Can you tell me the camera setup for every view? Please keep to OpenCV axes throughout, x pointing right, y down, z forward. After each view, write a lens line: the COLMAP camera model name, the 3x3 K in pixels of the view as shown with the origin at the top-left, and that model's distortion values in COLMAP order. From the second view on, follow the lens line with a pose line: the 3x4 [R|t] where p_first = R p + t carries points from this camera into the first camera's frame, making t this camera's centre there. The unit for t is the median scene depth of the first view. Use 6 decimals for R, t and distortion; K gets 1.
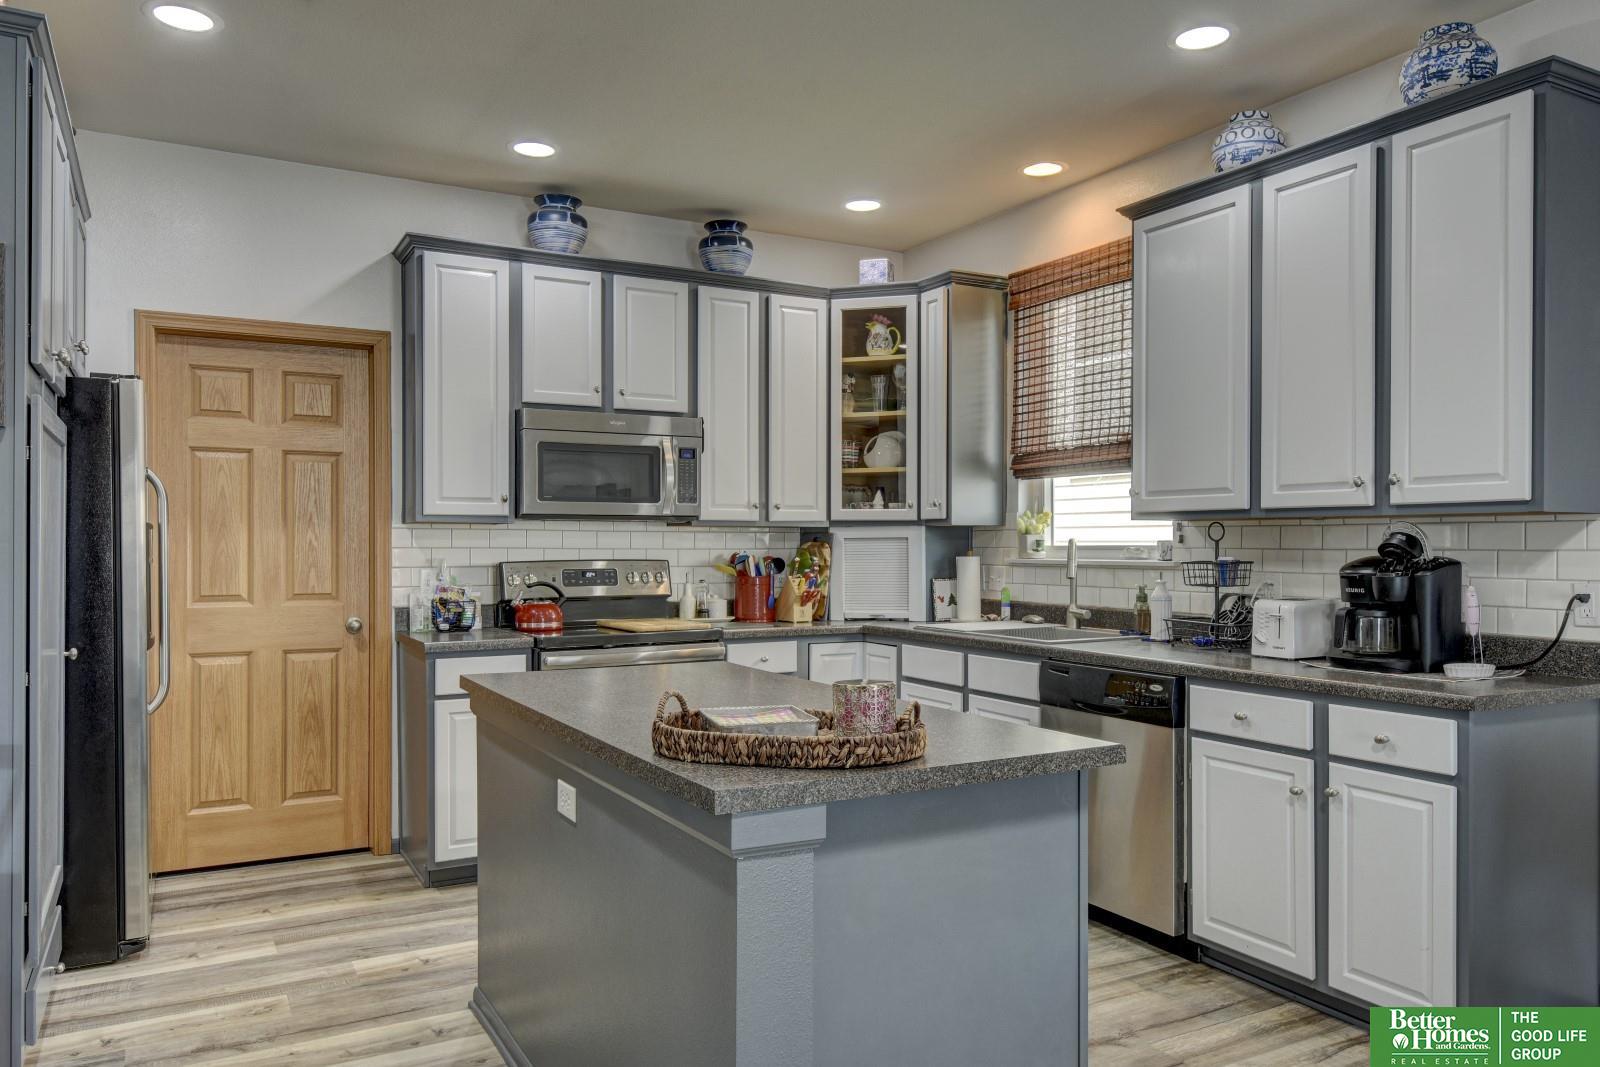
lens RADIAL K [[1126.0, 0, 798.9], [0, 1126.0, 541.5], [0, 0, 1]] dist [0.002287, -0.000983]
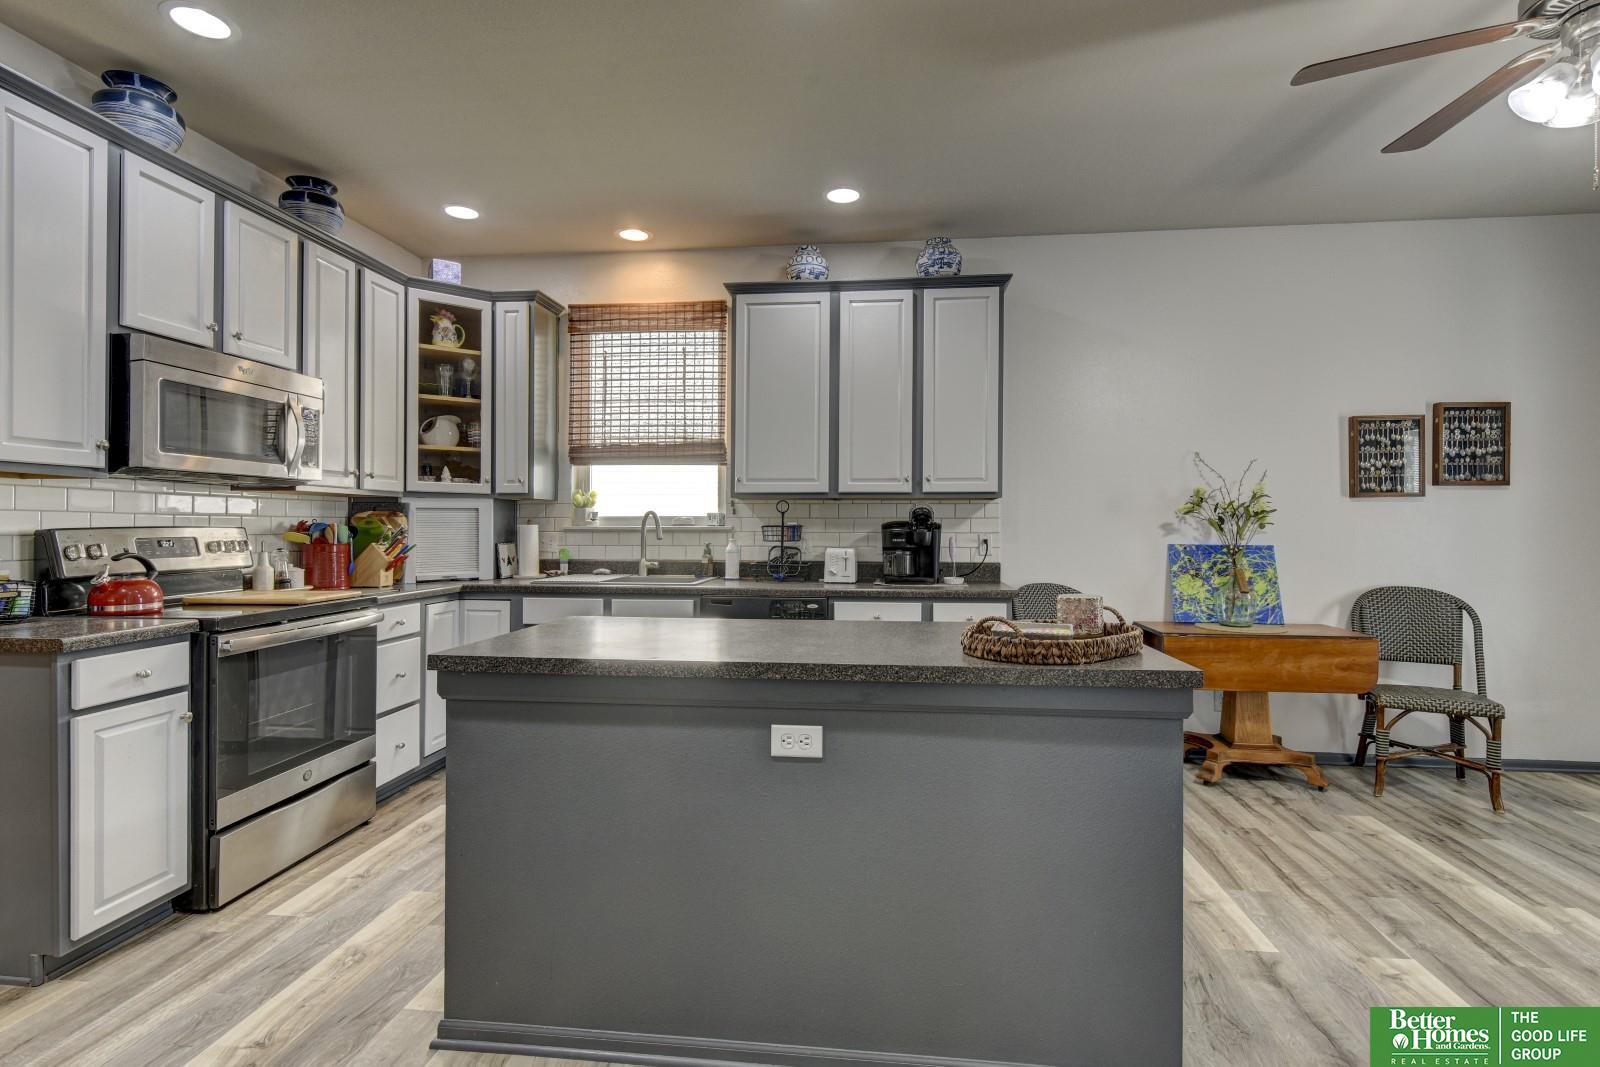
lens RADIAL K [[774.6, 0, 800.0], [0, 774.6, 525.7], [0, 0, 1]] dist [0.002245, -0.000520]
pose [[0.577998, 0.001927, 0.816036, -0.381215], [-0.003727, 0.999993, 0.000279, 0.013481], [-0.816030, -0.003203, 0.578001, 0.275573]]
